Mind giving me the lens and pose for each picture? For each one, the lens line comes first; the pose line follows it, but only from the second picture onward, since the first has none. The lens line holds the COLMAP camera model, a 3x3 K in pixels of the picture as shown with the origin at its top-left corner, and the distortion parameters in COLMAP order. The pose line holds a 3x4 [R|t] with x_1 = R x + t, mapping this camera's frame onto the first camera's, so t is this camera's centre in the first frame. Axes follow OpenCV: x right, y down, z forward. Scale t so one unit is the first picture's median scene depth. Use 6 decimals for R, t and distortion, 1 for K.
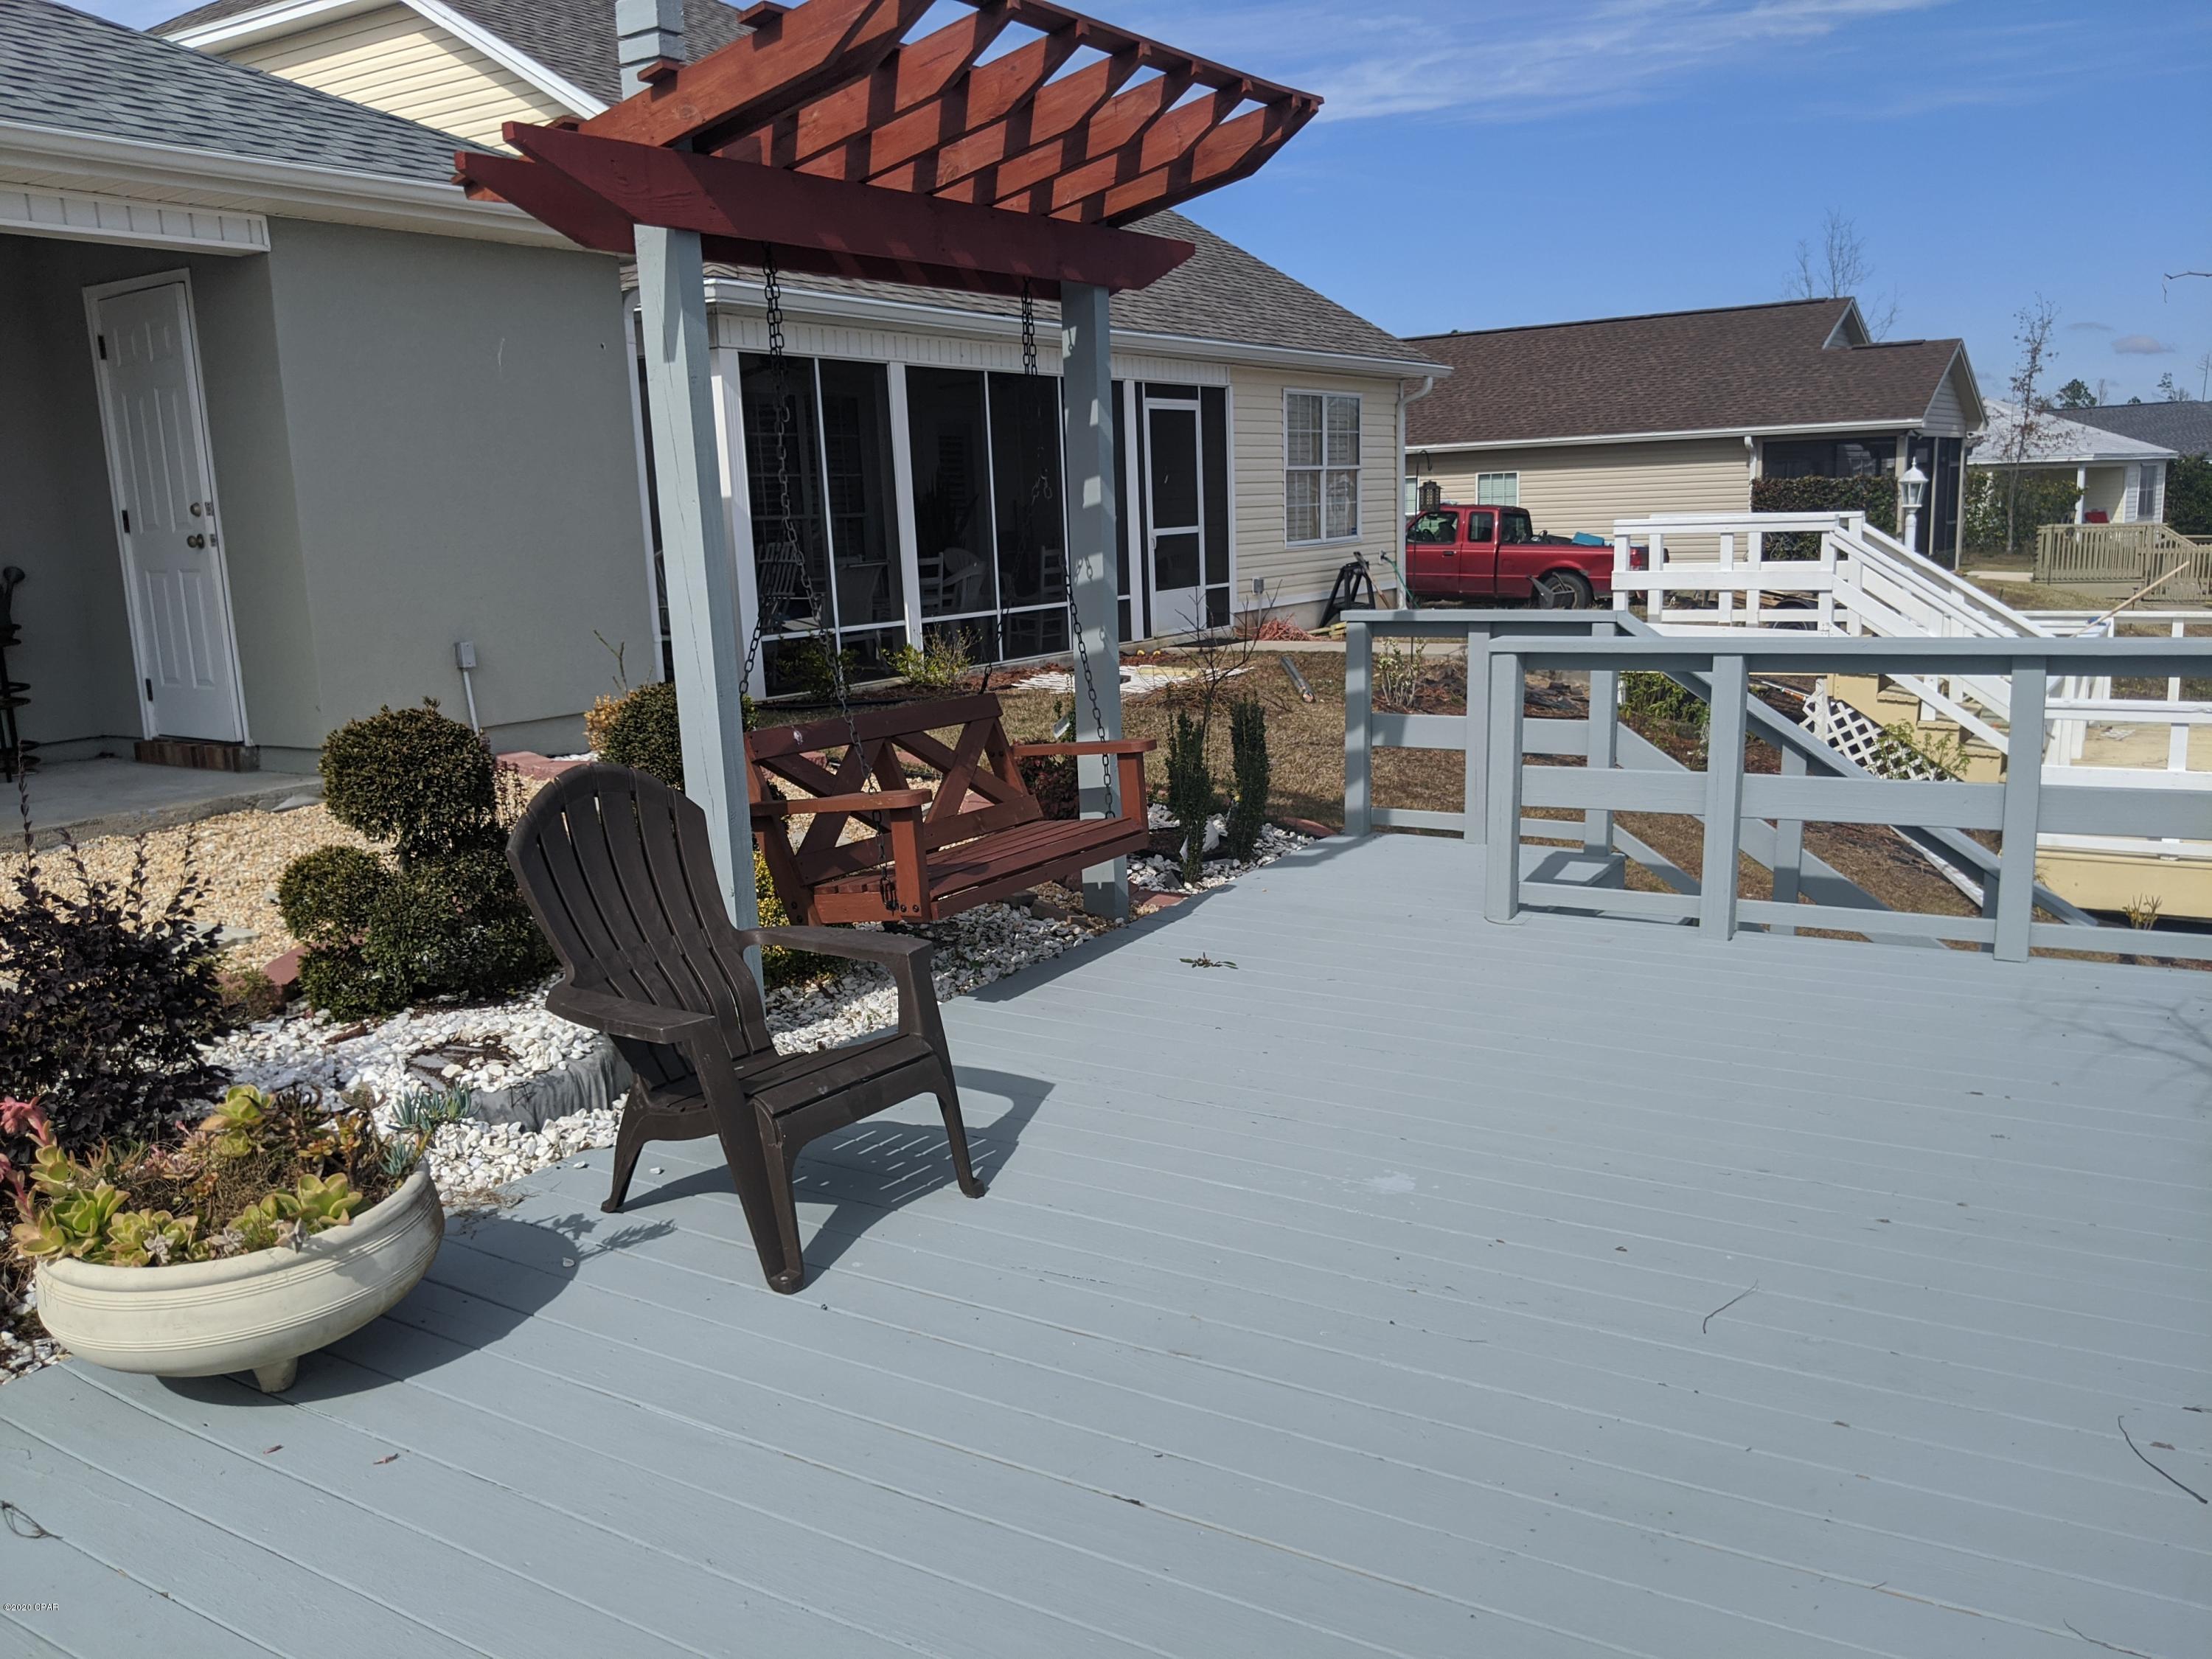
lens RADIAL K [[1768.2, 0, 1108.3], [0, 1768.2, 889.7], [0, 0, 1]] dist [-0.060951, 0.001303]
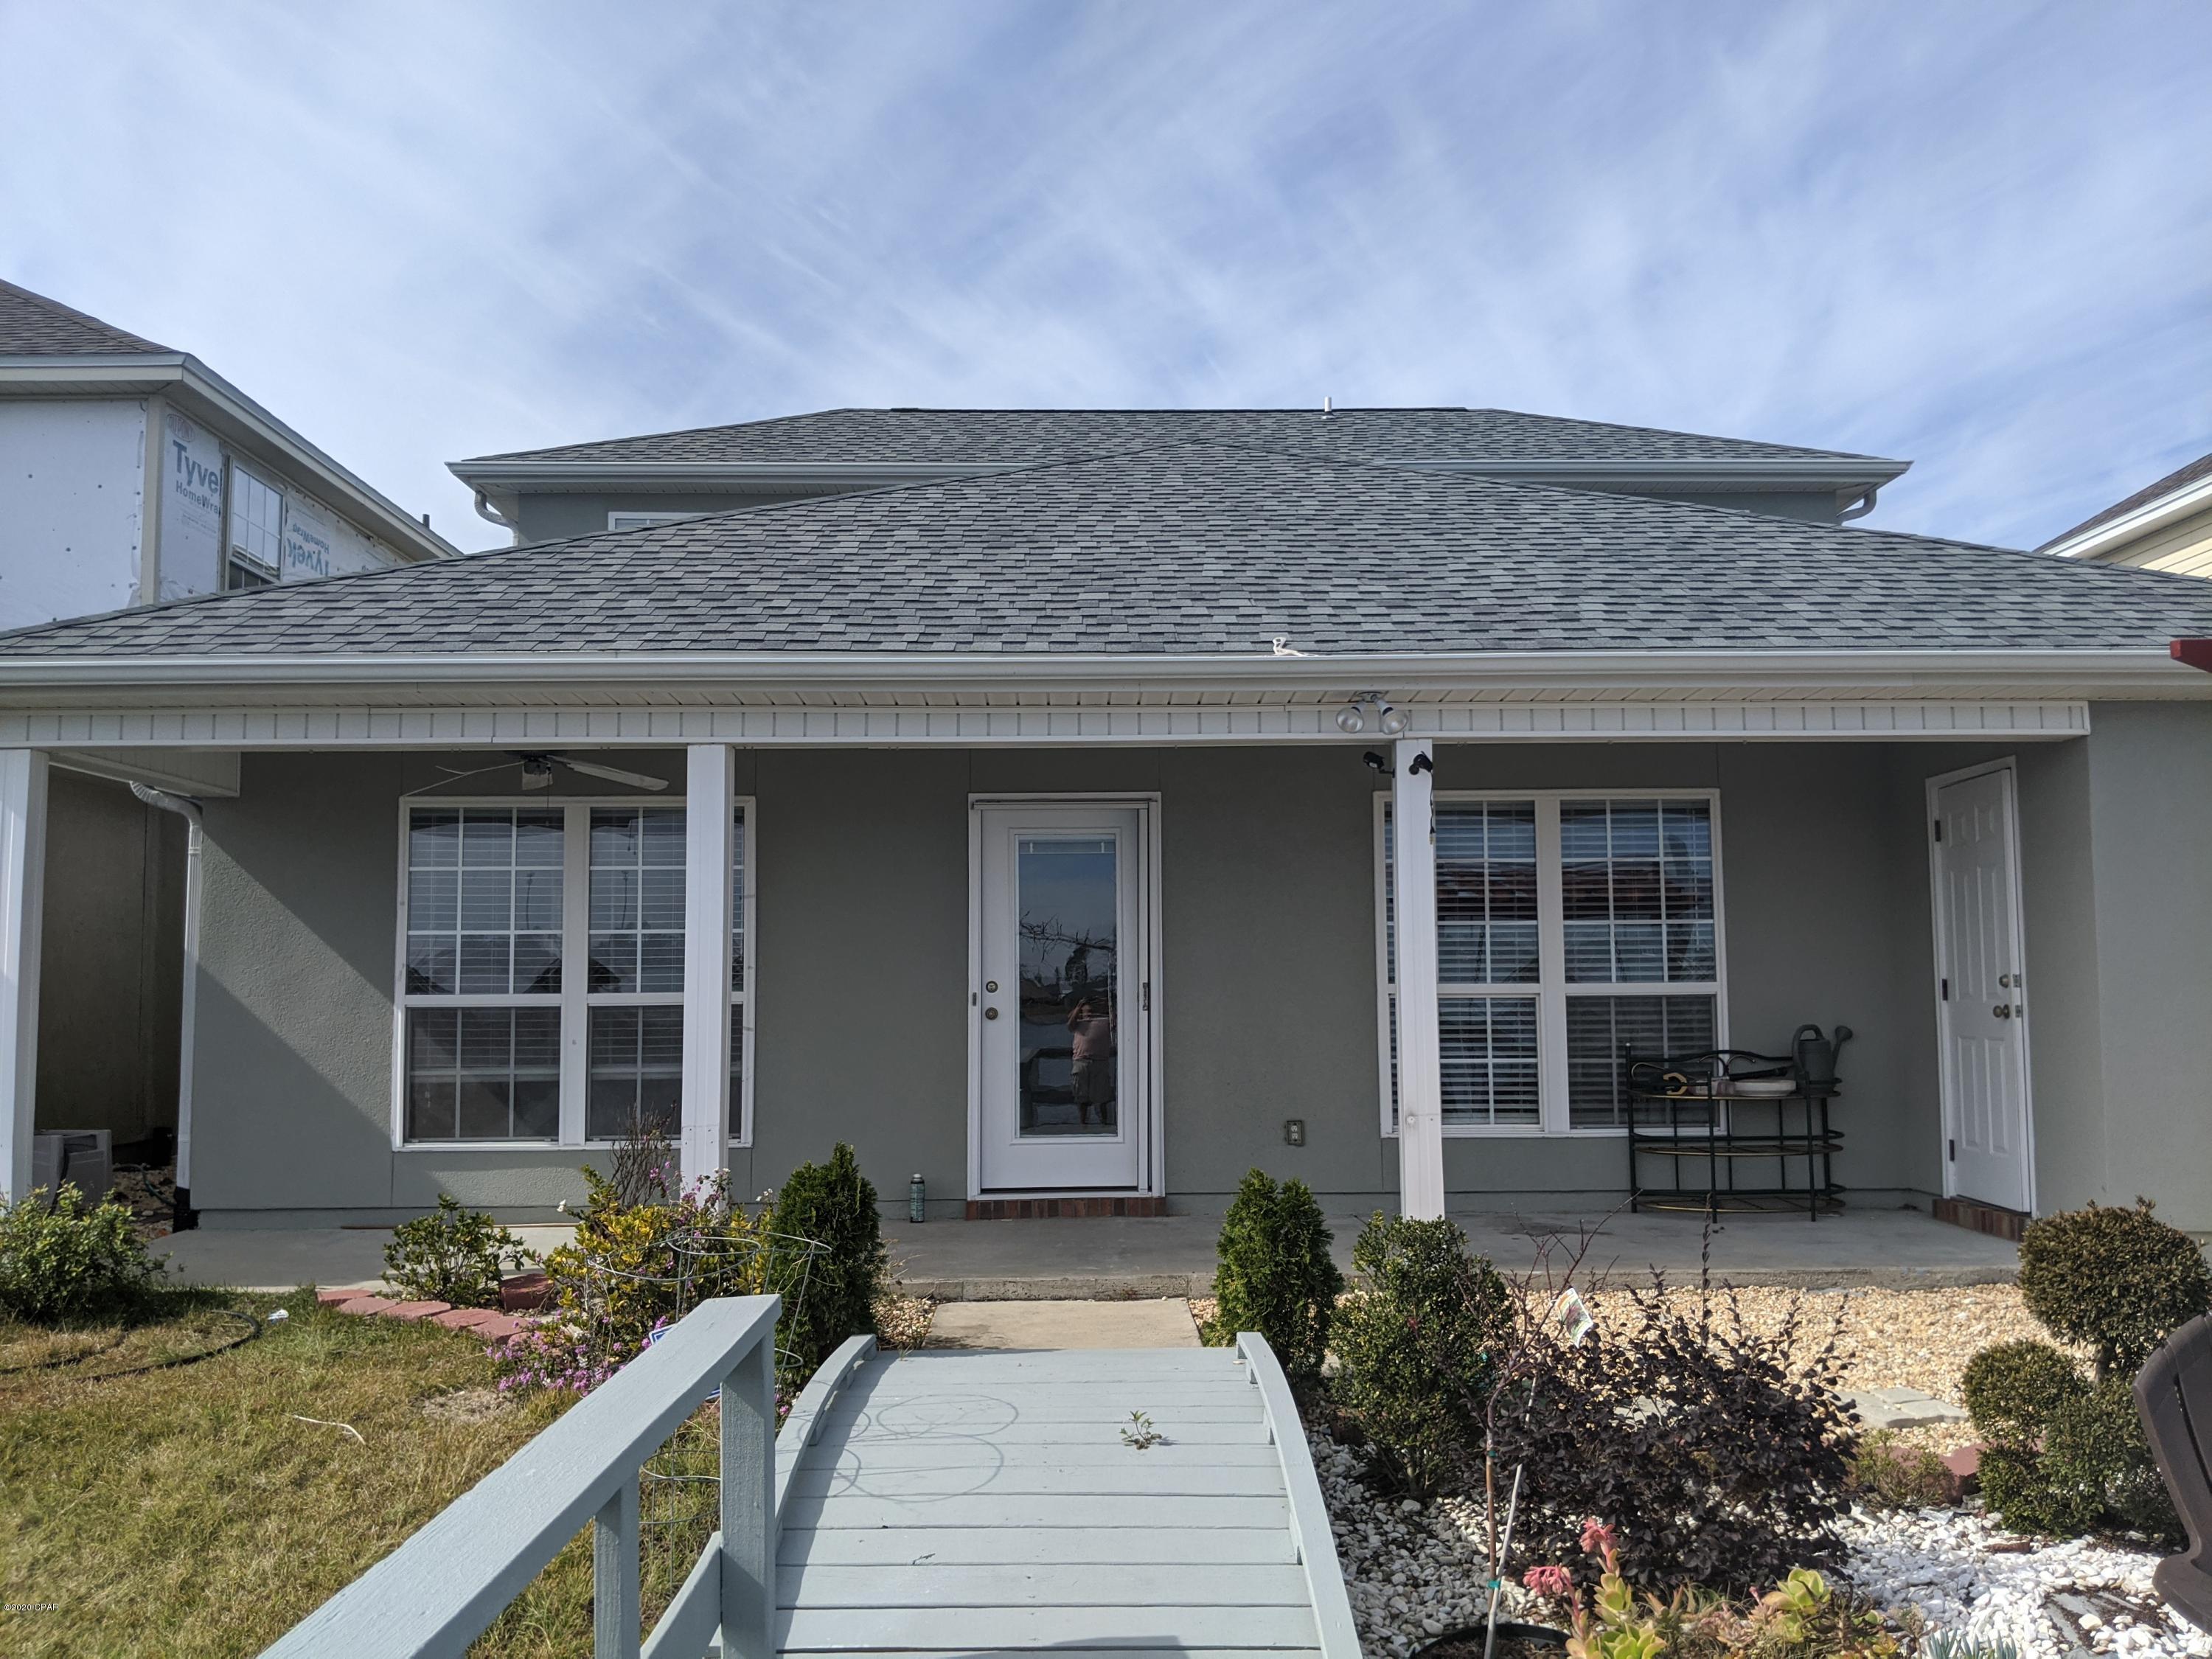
lens RADIAL K [[1736.6, 0, 1106.0], [0, 1736.6, 829.5], [0, 0, 1]] dist [-0.090534, 0.043257]
pose [[0.525980, -0.054672, -0.848738, 0.091806], [-0.195451, 0.963453, -0.183186, -0.027208], [0.827734, 0.262239, 0.496071, 0.052361]]
